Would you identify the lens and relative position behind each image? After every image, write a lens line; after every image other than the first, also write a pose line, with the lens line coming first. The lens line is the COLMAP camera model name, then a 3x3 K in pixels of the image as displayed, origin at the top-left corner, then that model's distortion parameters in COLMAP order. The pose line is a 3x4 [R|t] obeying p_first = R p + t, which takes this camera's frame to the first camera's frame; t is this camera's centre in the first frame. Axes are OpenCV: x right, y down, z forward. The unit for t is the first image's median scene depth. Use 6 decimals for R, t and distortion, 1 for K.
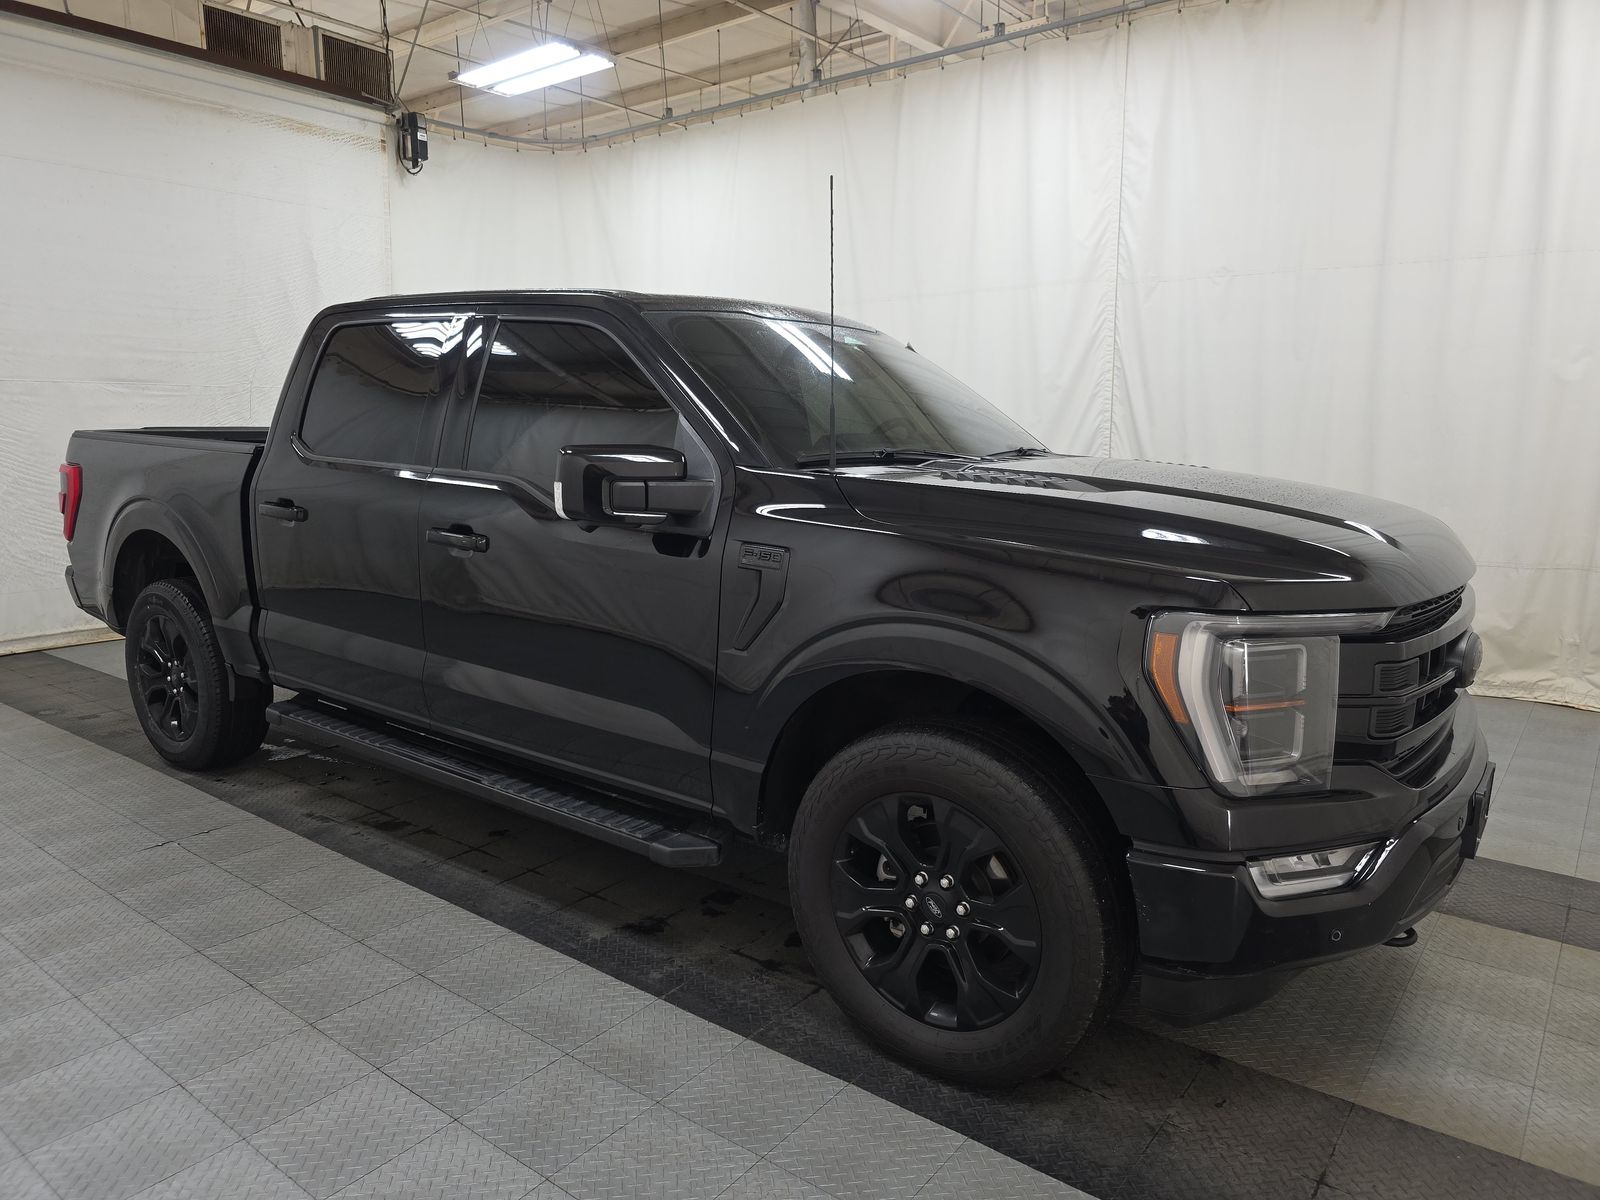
lens RADIAL K [[1093.6, 0, 806.4], [0, 1093.6, 593.8], [0, 0, 1]] dist [0.014385, 0.000150]
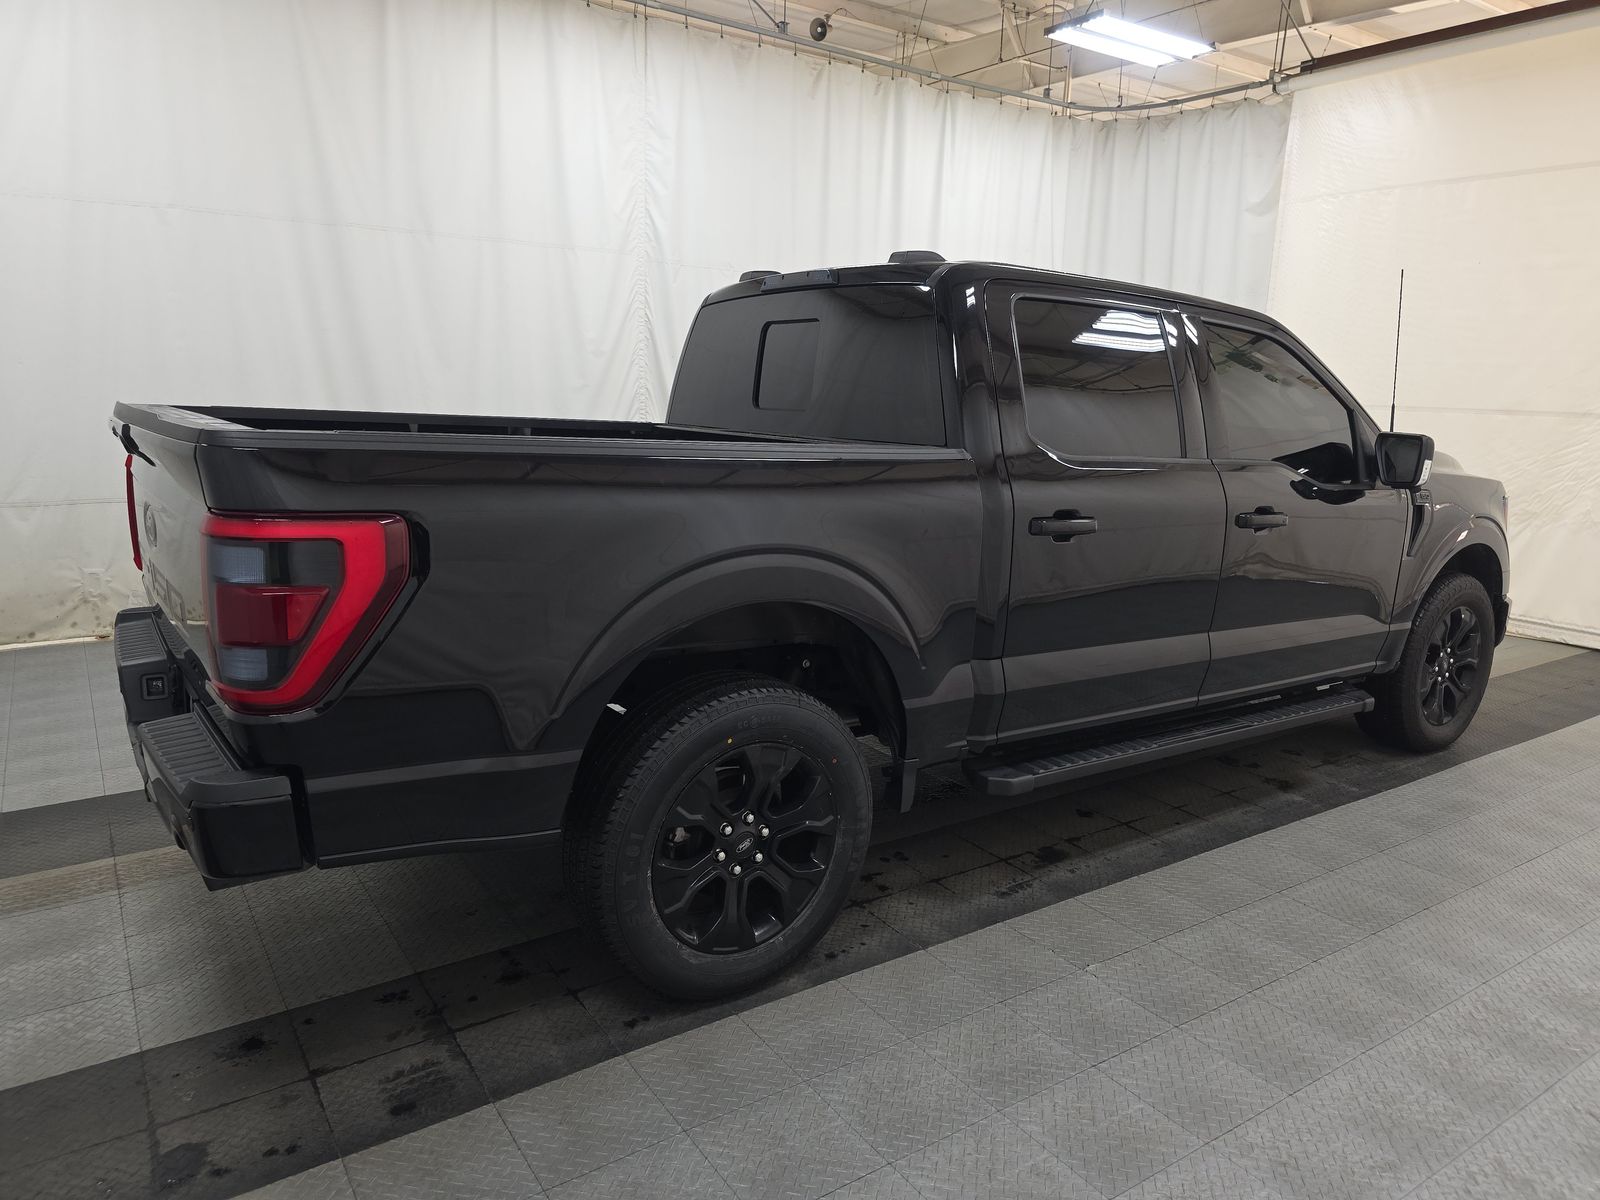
lens RADIAL K [[1094.5, 0, 800.0], [0, 1094.5, 600.0], [0, 0, 1]] dist [0.018581, -0.004114]
pose [[0.298151, -0.175625, 0.938223, -1.213818], [0.115899, 0.982316, 0.147047, -0.151294], [-0.947456, 0.064897, 0.313233, 0.861860]]
